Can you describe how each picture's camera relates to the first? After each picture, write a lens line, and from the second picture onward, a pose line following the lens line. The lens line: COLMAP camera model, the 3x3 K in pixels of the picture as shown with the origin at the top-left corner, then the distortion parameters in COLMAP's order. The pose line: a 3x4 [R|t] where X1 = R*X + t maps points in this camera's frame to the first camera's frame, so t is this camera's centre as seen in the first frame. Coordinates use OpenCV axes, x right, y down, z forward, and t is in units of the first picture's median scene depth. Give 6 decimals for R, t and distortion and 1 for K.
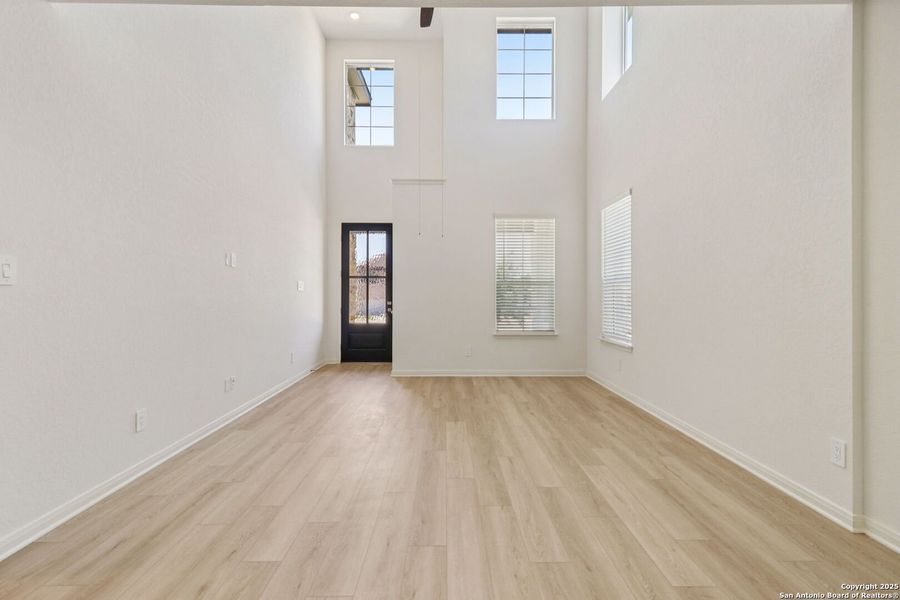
lens RADIAL K [[415.4, 0, 447.3], [0, 415.4, 289.2], [0, 0, 1]] dist [0.033367, -0.013372]
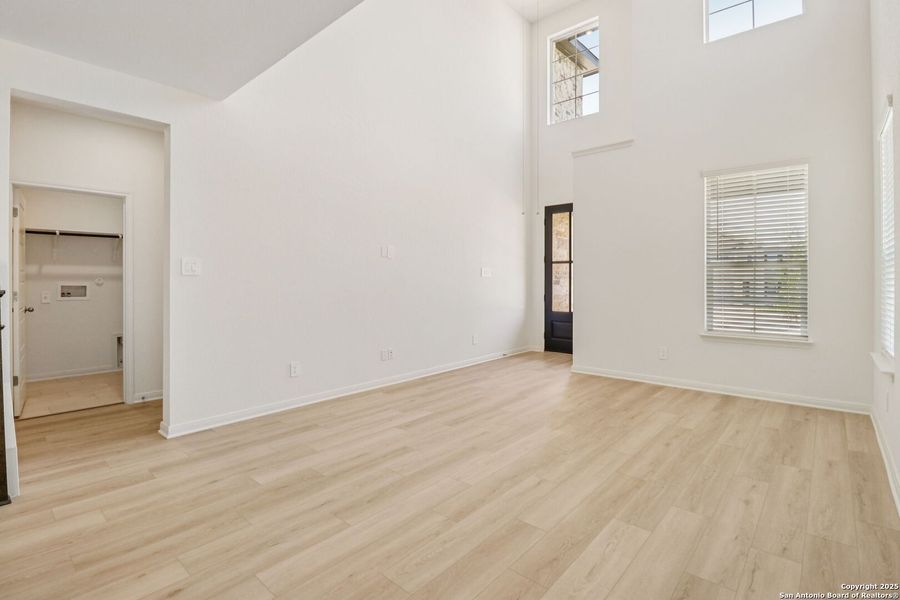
lens RADIAL K [[429.1, 0, 445.8], [0, 429.1, 281.1], [0, 0, 1]] dist [0.001549, -0.013039]
pose [[0.740517, 0.000723, -0.672037, 0.591922], [0.008372, 0.999912, 0.010302, 0.003079], [0.671985, -0.013255, 0.740446, 0.264300]]
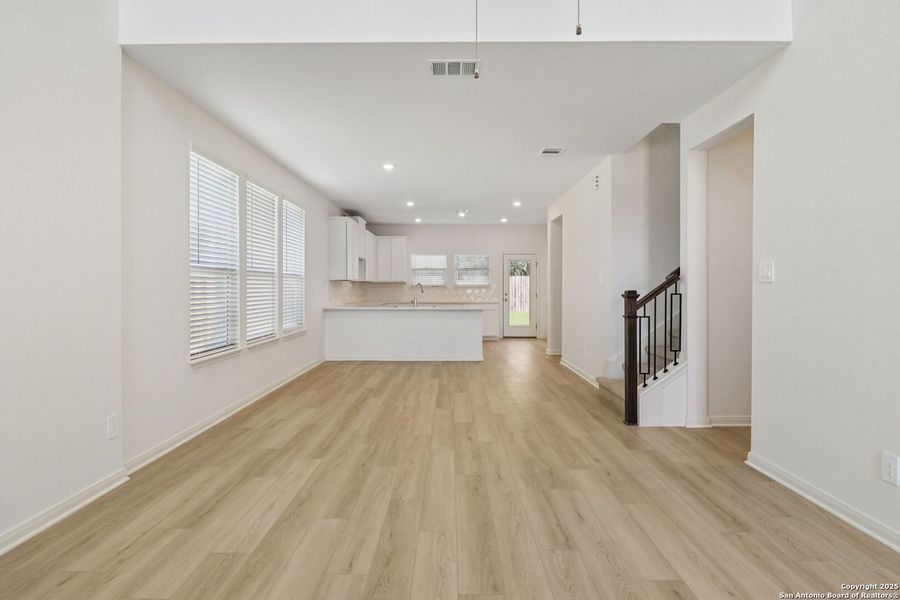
lens RADIAL K [[471.7, 0, 445.9], [0, 471.7, 290.7], [0, 0, 1]] dist [-0.000070, -0.012723]
pose [[-0.999885, -0.001984, 0.015028, 0.004777], [-0.002049, 0.999989, -0.004326, 0.017081], [-0.015019, -0.004356, -0.999878, 1.710705]]
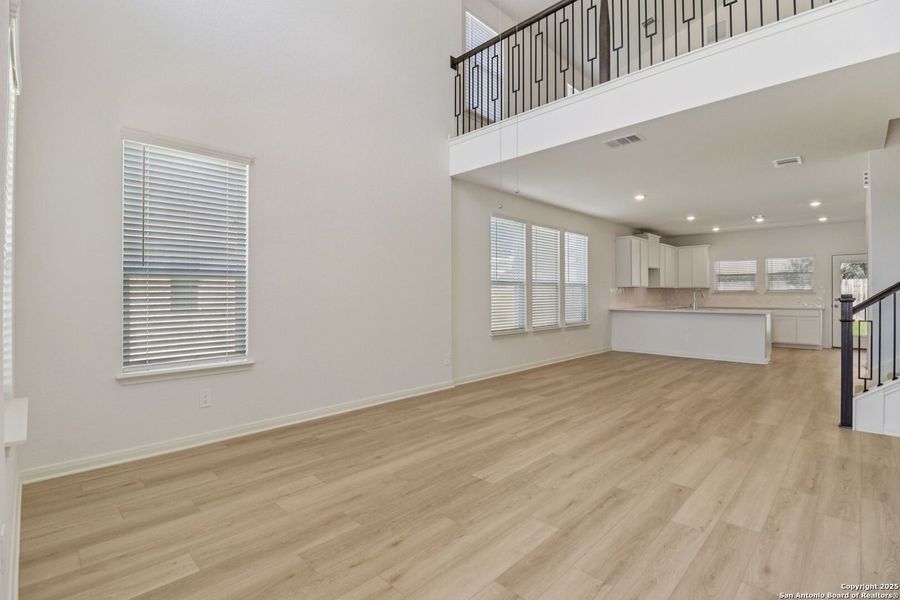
lens RADIAL K [[416.6, 0, 446.0], [0, 416.6, 294.0], [0, 0, 1]] dist [-0.001386, -0.014241]
pose [[-0.704452, 0.000505, 0.709752, -0.561954], [-0.006209, 0.999957, -0.006874, 0.024184], [-0.709725, -0.009249, -0.704418, 2.020766]]
